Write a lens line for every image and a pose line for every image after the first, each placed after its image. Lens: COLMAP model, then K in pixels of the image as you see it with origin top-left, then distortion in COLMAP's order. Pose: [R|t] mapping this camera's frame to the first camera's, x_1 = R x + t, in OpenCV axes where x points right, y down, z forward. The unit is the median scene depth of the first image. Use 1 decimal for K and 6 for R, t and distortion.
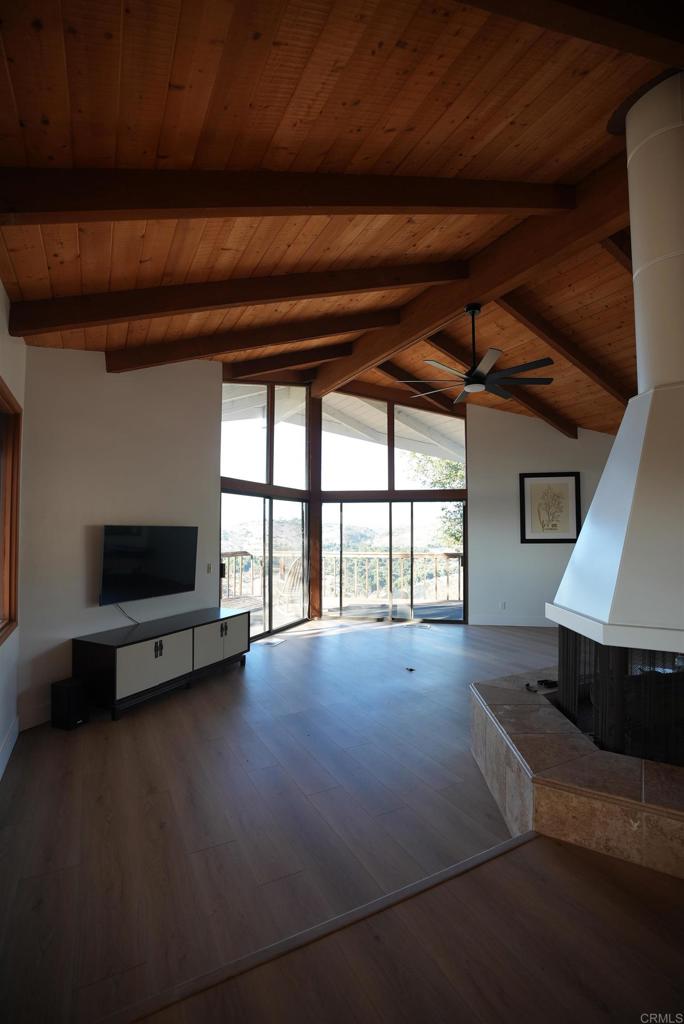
lens RADIAL K [[474.1, 0, 343.7], [0, 474.1, 515.0], [0, 0, 1]] dist [-0.066513, 0.022802]
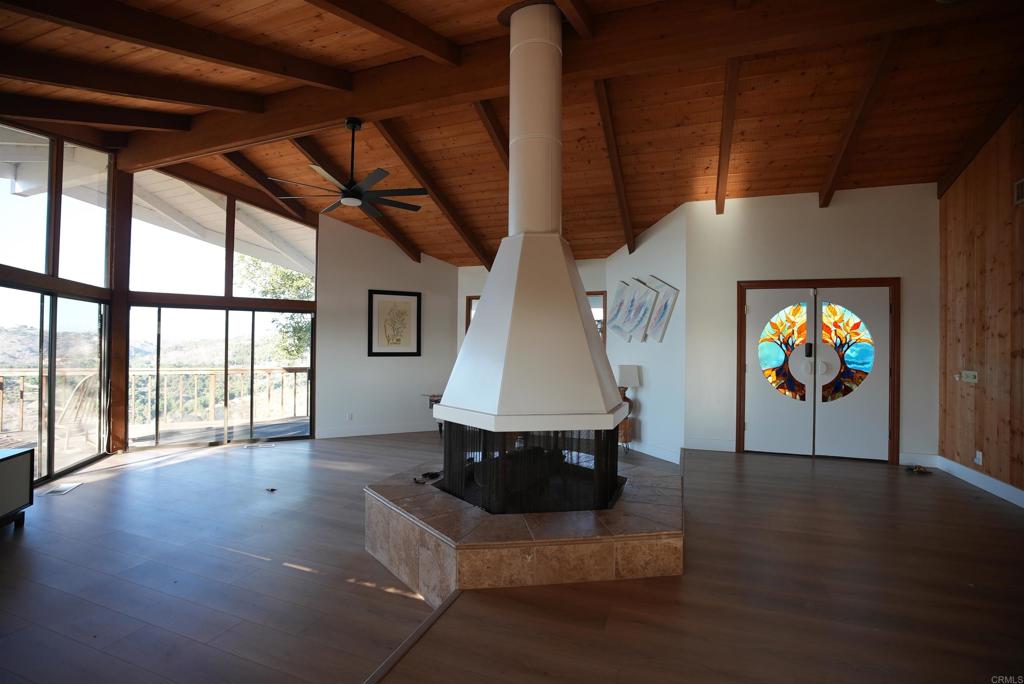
lens RADIAL K [[474.1, 0, 510.0], [0, 474.1, 344.1], [0, 0, 1]] dist [-0.066513, 0.022802]
pose [[0.751517, 0.014147, 0.659562, -0.079434], [-0.032686, 0.999341, 0.015808, 0.006056], [-0.658903, -0.033439, 0.751484, 0.003217]]
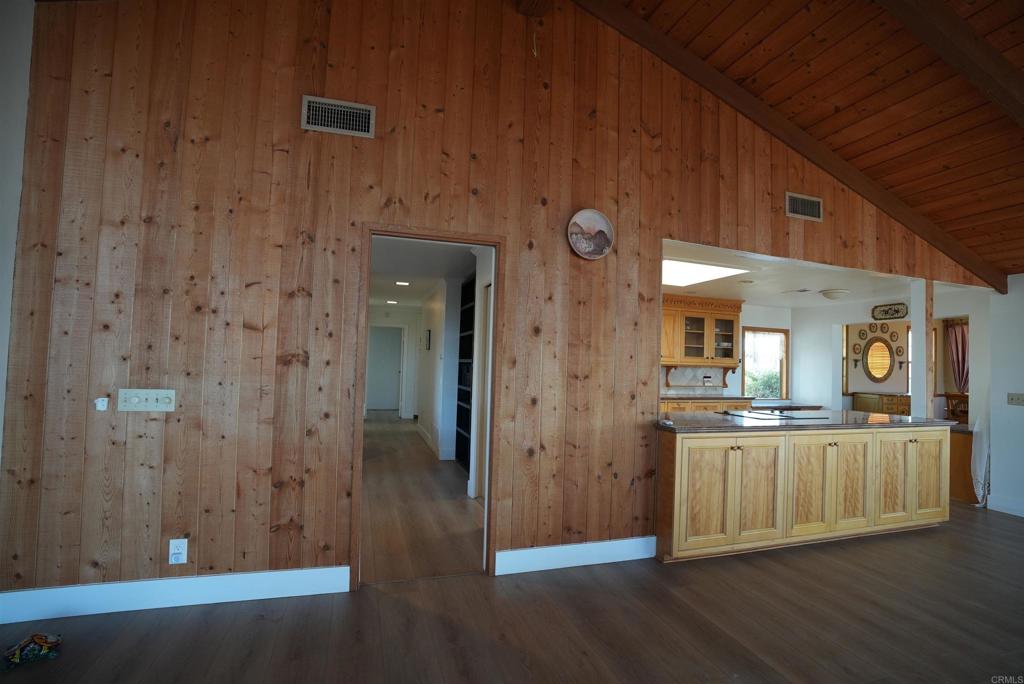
lens RADIAL K [[474.1, 0, 510.1], [0, 474.1, 344.1], [0, 0, 1]] dist [-0.066513, 0.022802]
pose [[-0.983108, -0.024269, 0.181411, 0.499444], [-0.037356, 0.996912, -0.069077, 0.013257], [-0.179174, -0.074687, -0.980978, 0.323974]]
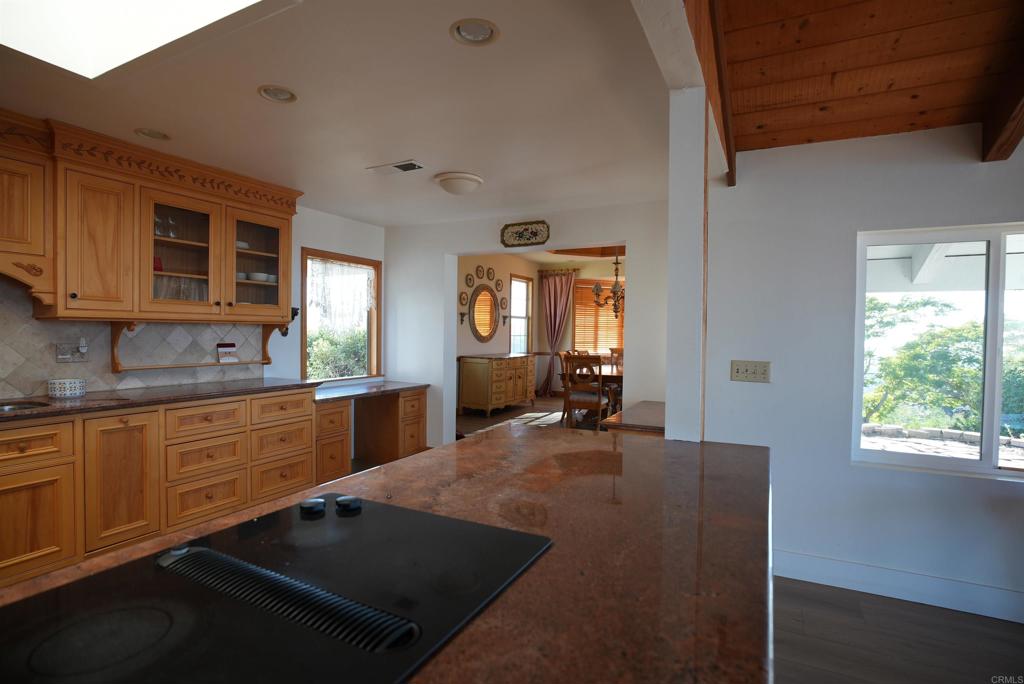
lens RADIAL K [[514.4, 0, 503.6], [0, 514.4, 342.1], [0, 0, 1]] dist [-0.041362, 0.013422]
pose [[-0.830169, 0.000421, -0.557511, 0.310234], [0.004000, 0.999978, -0.005201, -0.001504], [0.557497, -0.006548, -0.830153, -0.174141]]
